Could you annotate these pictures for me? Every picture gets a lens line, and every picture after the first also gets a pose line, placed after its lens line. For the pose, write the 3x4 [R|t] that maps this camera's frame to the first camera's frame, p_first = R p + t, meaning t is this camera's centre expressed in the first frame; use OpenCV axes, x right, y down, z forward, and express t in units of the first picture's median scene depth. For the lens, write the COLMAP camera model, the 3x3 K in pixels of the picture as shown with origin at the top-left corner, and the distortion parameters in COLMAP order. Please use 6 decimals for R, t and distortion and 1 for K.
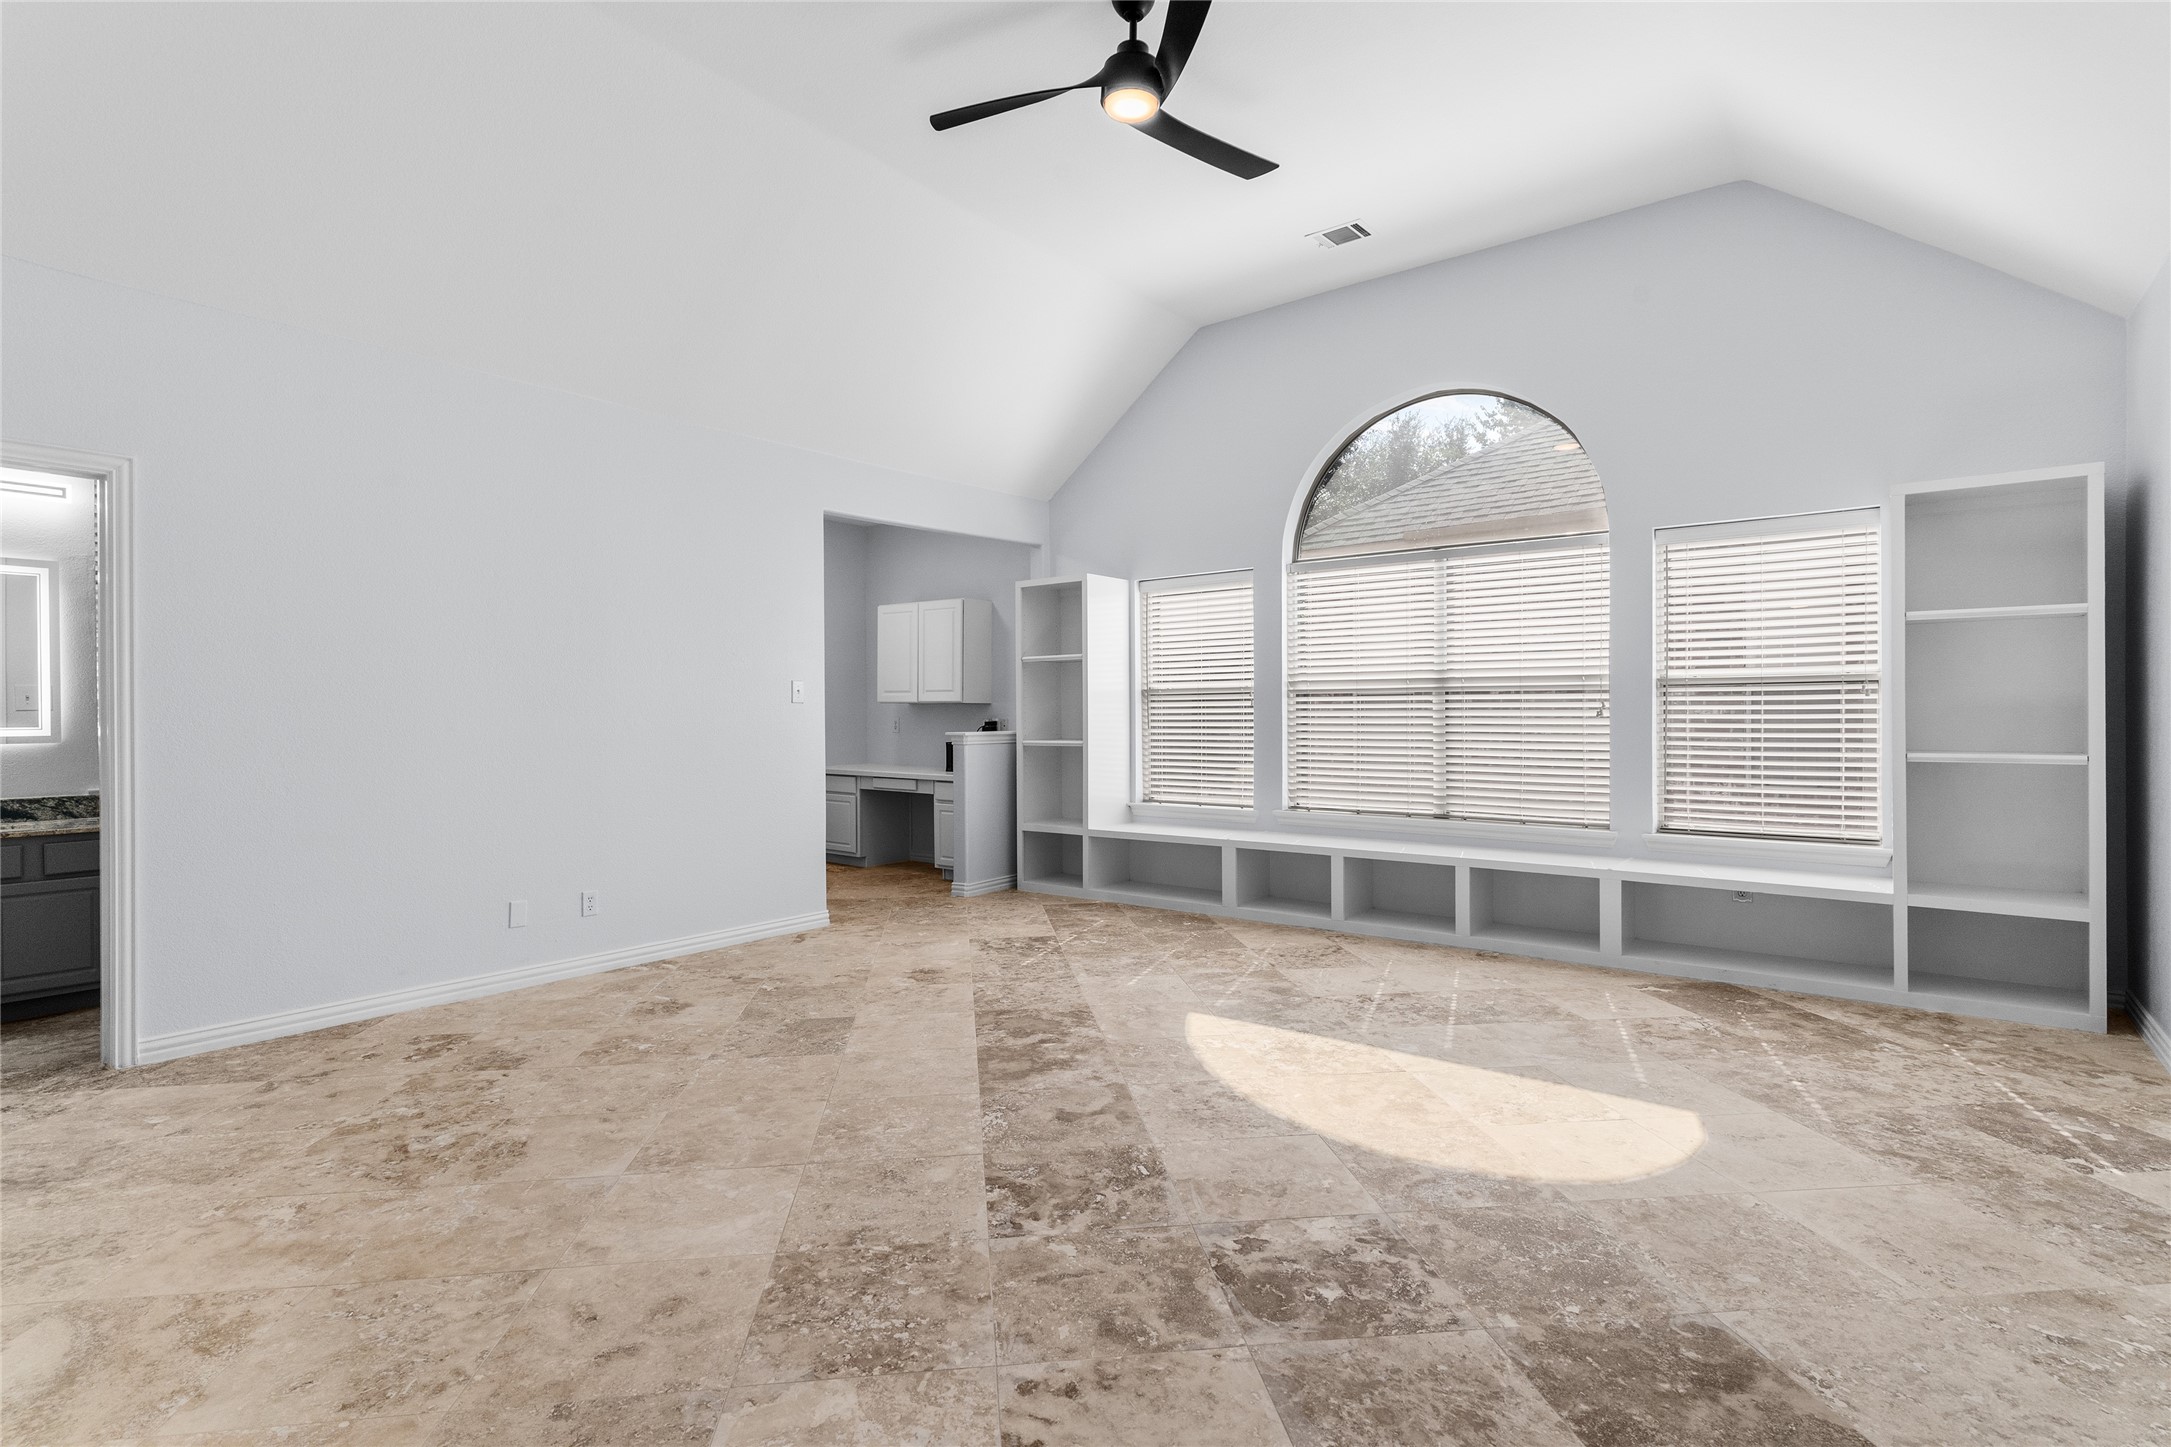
lens RADIAL K [[1054.9, 0, 1076.6], [0, 1054.9, 723.2], [0, 0, 1]] dist [0.002902, -0.000370]
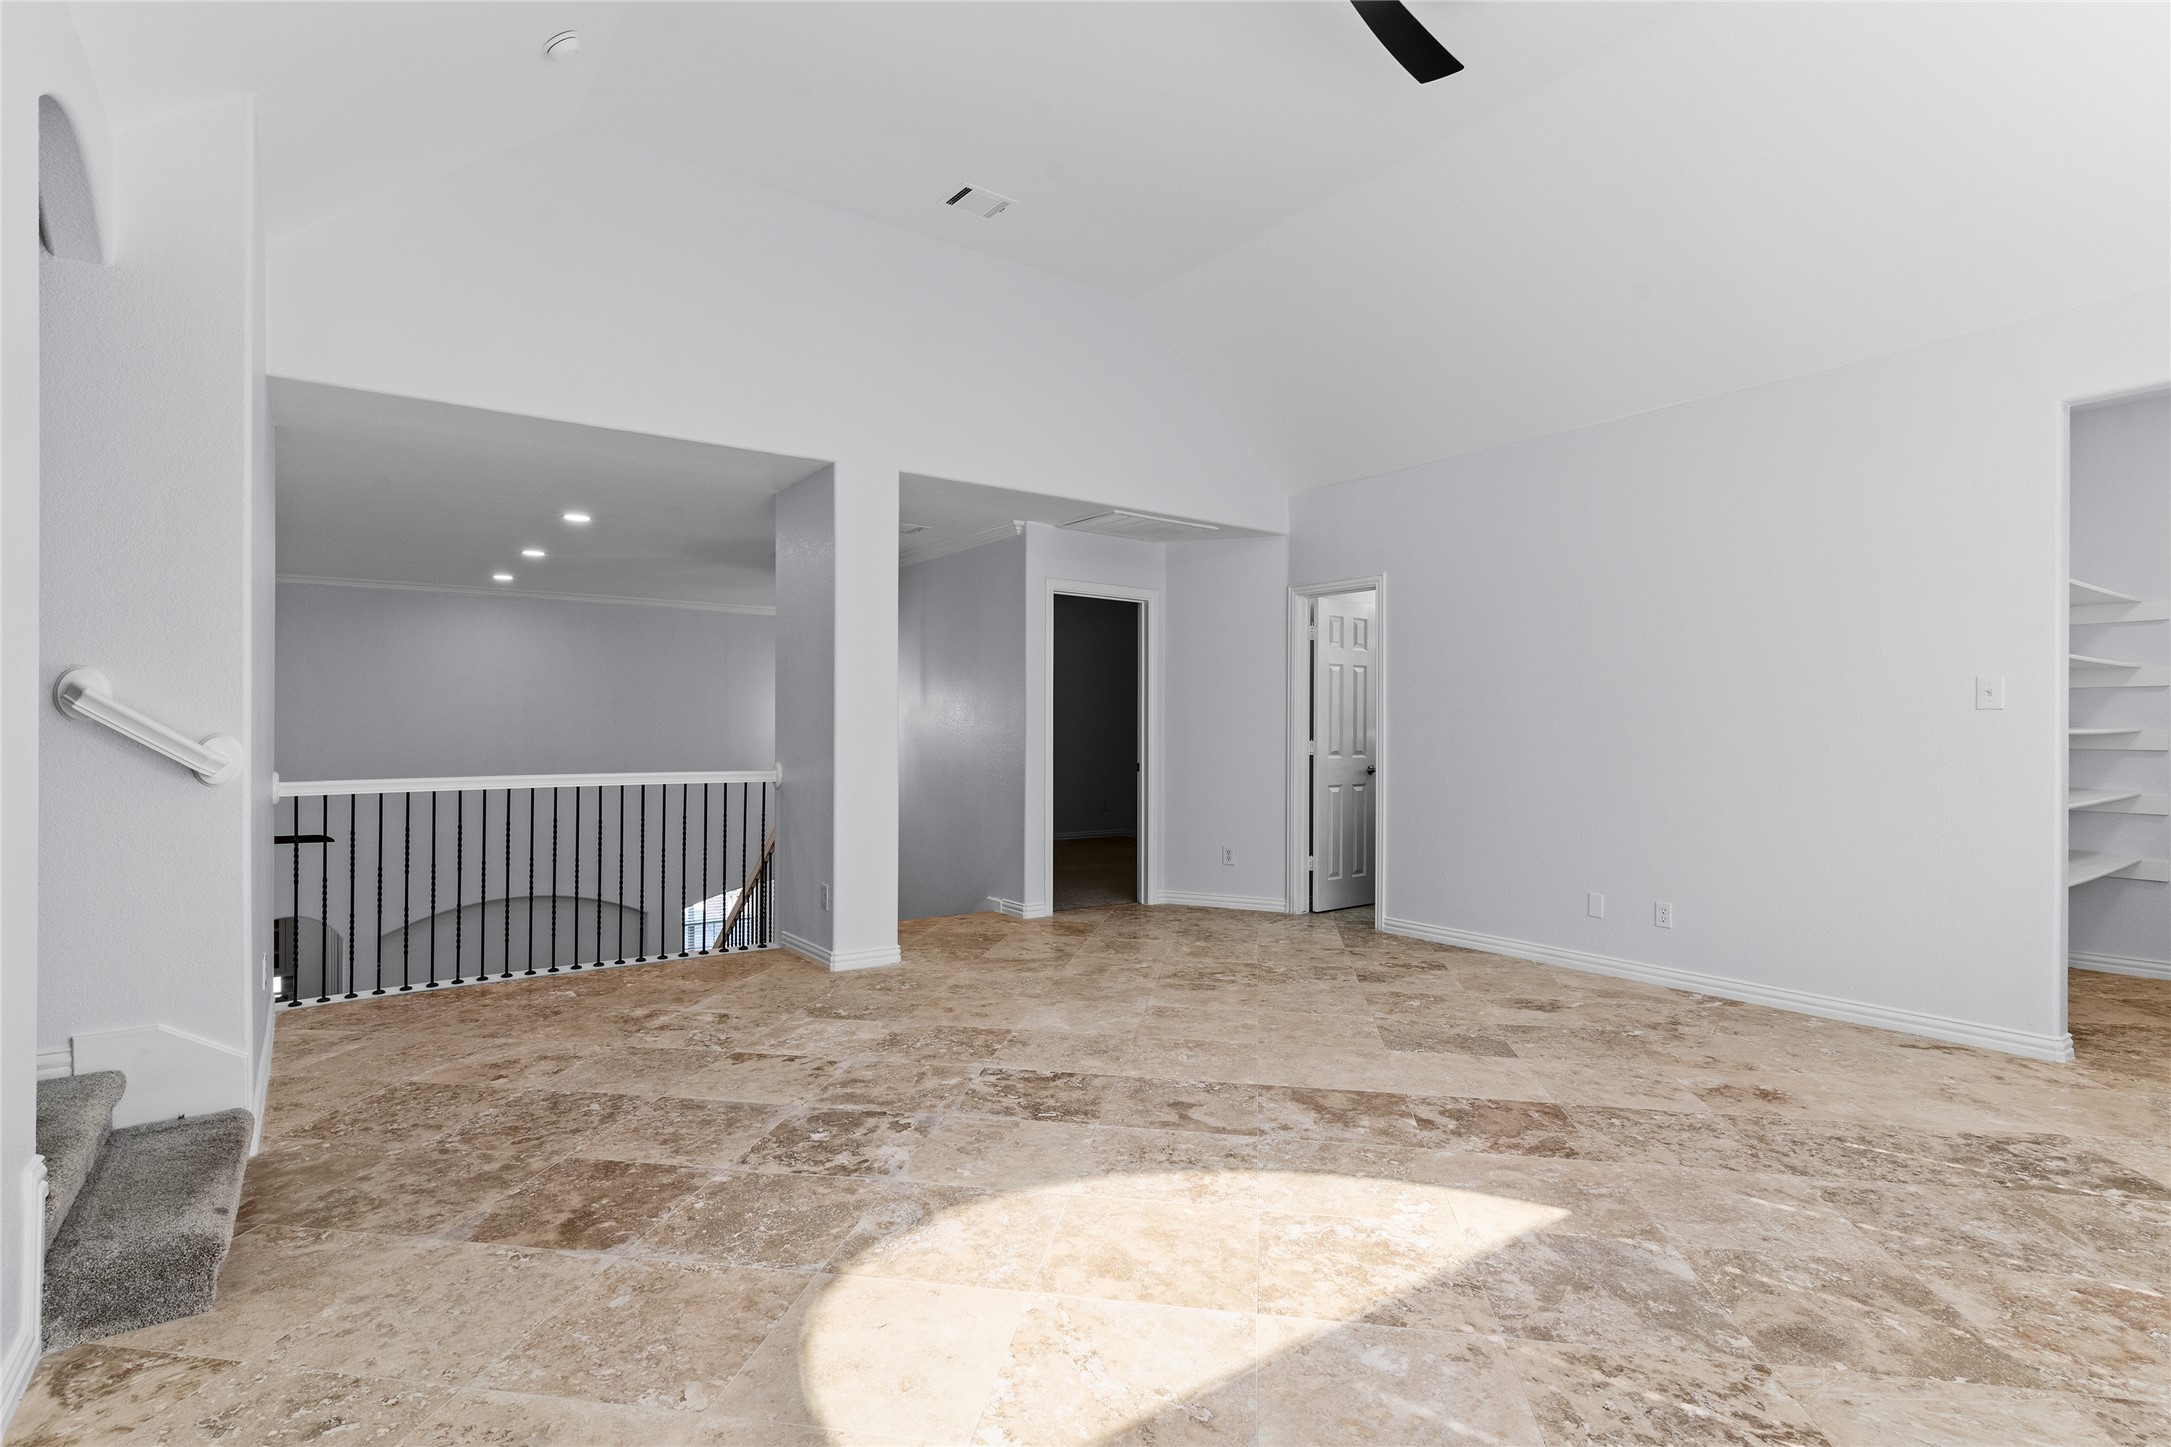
lens RADIAL K [[1054.9, 0, 1076.6], [0, 1054.9, 723.2], [0, 0, 1]] dist [0.002902, -0.000370]
pose [[-0.283516, 0.001023, -0.958967, 1.039275], [-0.008139, 0.999961, 0.003474, -0.013883], [0.958933, 0.008790, -0.283497, 1.200282]]
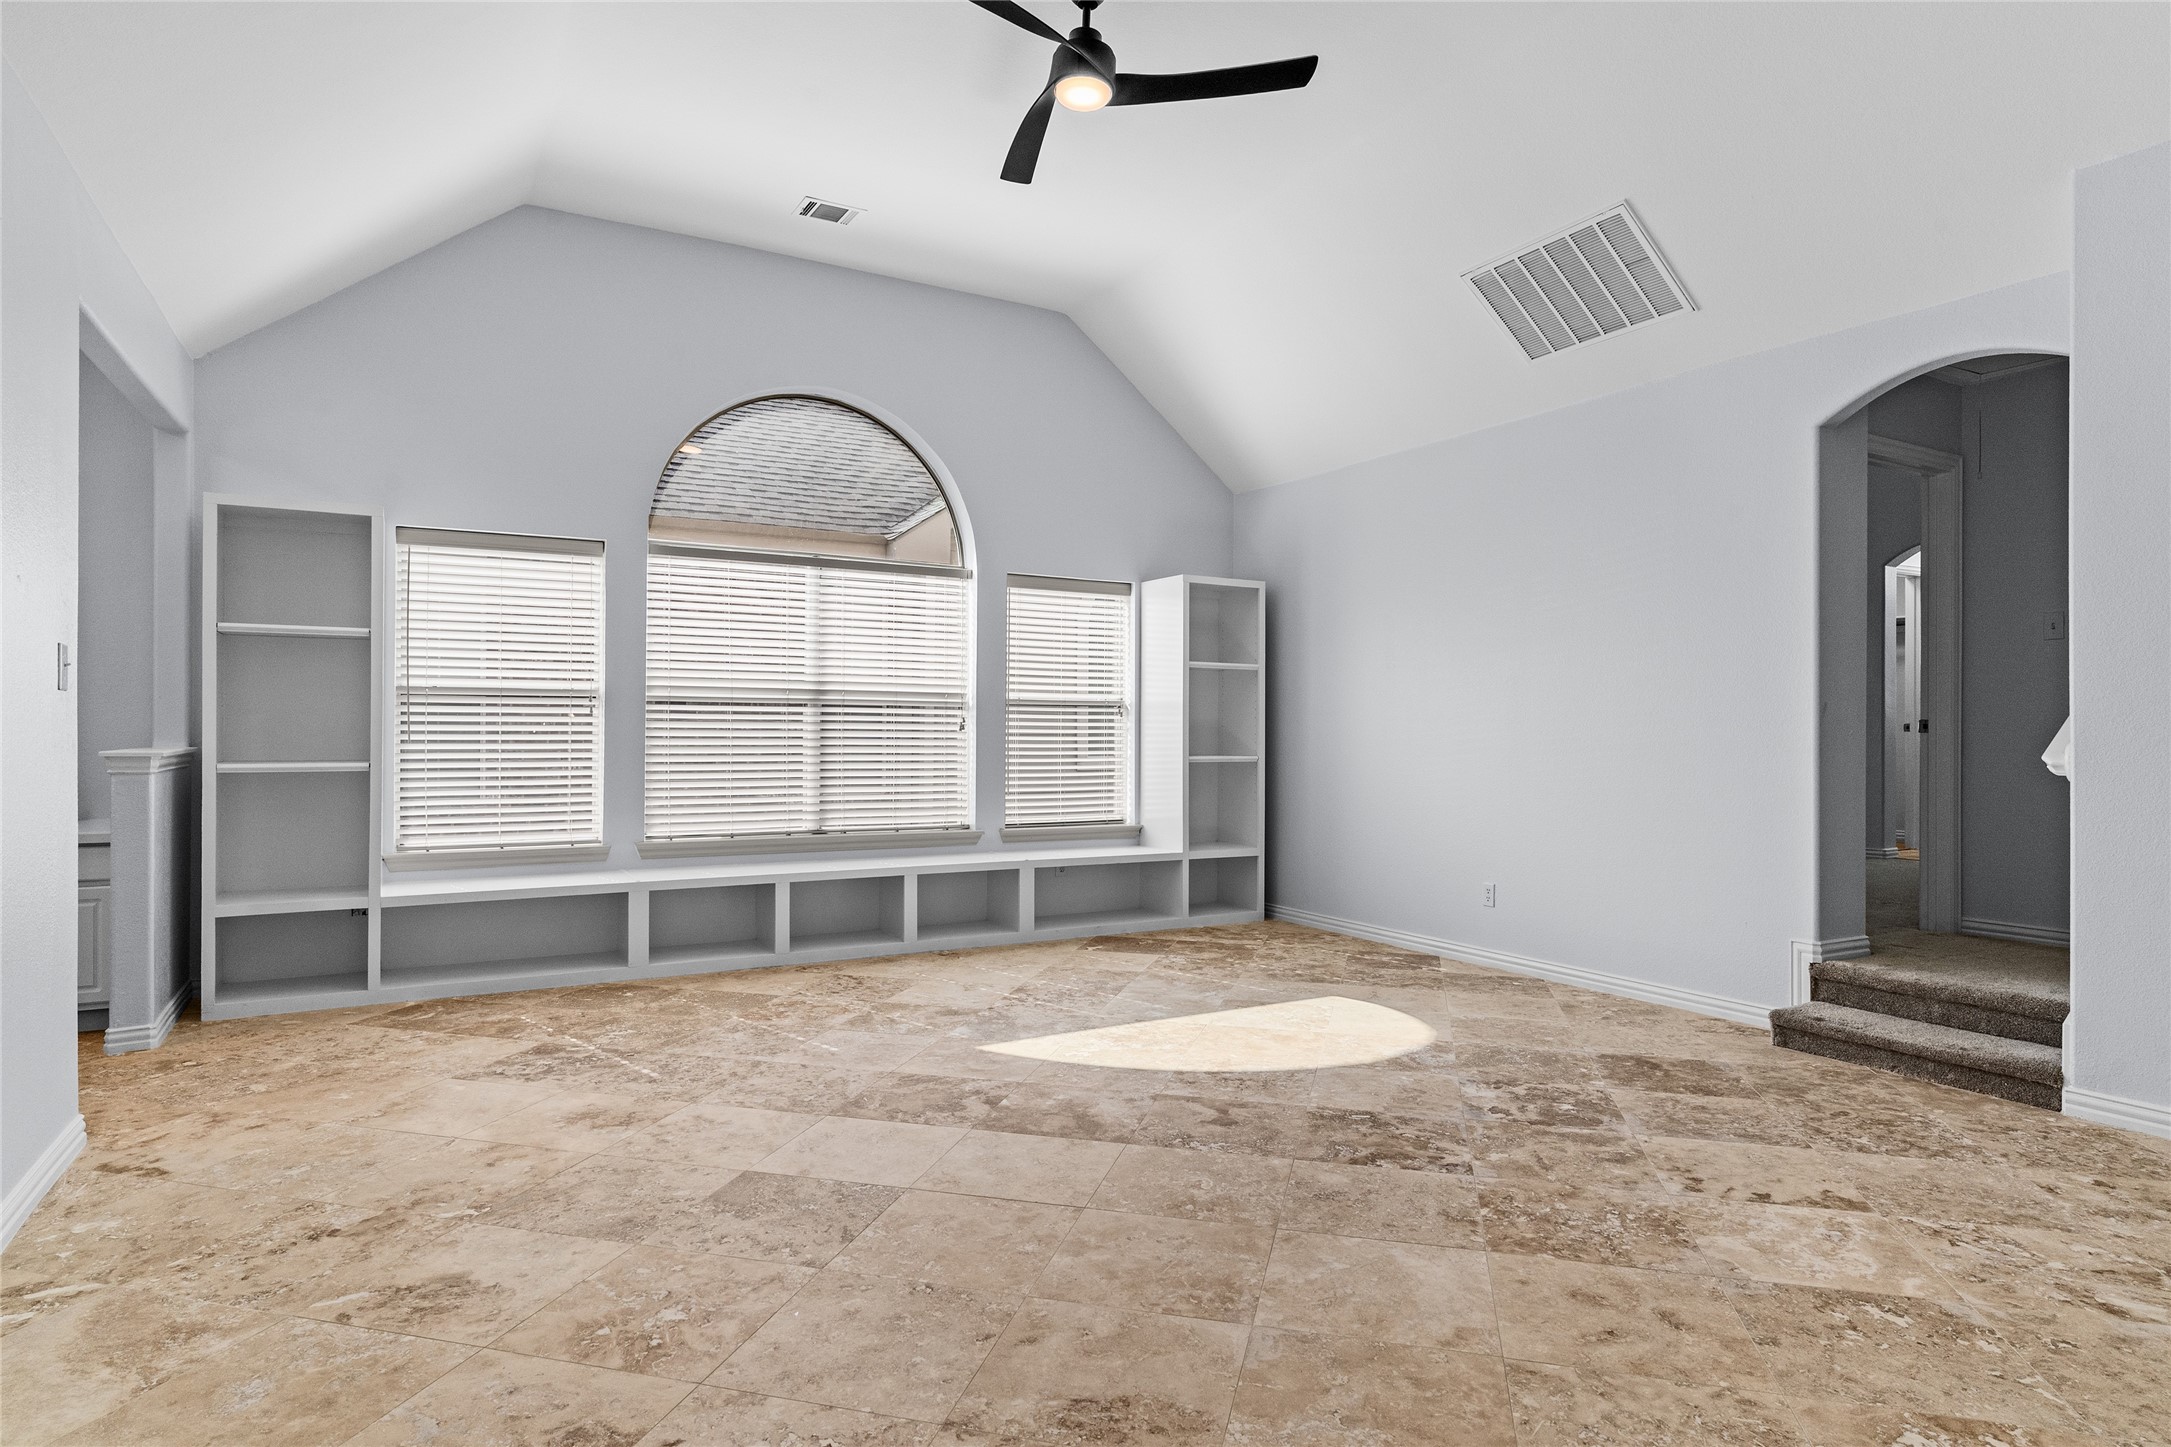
lens RADIAL K [[1193.1, 0, 1086.5], [0, 1193.1, 734.9], [0, 0, 1]] dist [-0.009351, 0.001356]
pose [[0.368106, 0.004017, 0.929775, -1.124559], [0.000057, 0.999991, -0.004343, 0.006751], [-0.929784, 0.001652, 0.368102, 0.703223]]
